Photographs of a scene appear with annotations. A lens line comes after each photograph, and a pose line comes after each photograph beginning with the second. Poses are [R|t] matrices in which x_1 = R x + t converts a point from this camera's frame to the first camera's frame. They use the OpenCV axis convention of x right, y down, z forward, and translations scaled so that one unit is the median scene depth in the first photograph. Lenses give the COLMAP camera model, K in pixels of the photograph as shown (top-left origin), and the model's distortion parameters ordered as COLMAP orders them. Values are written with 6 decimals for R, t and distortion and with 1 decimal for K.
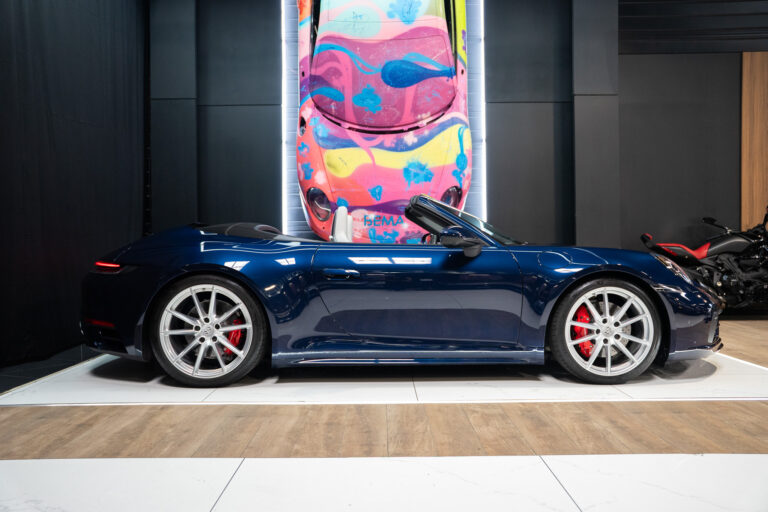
lens RADIAL K [[627.4, 0, 384.3], [0, 627.4, 254.2], [0, 0, 1]] dist [-0.050911, 0.037608]
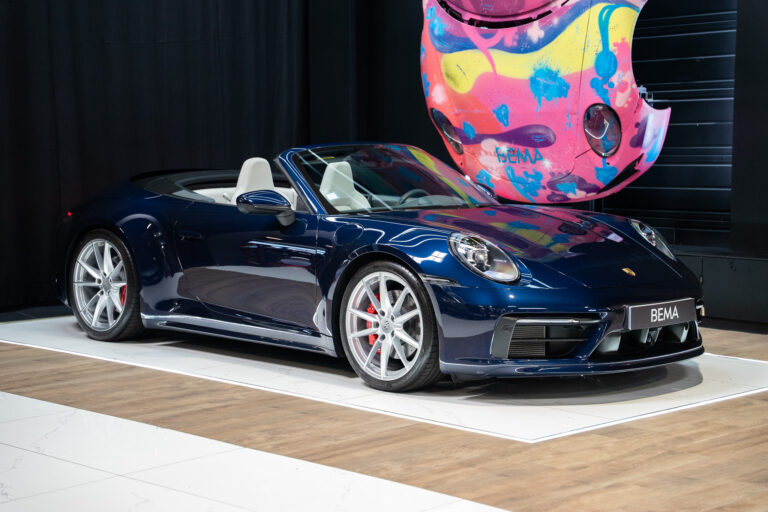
lens RADIAL K [[1469.2, 0, 383.4], [0, 1469.2, 257.4], [0, 0, 1]] dist [0.189046, 0.000000]
pose [[0.714212, 0.060157, -0.697340, 1.001761], [-0.004423, 0.996668, 0.081448, -0.073272], [0.699916, -0.055087, 0.712098, -0.223805]]
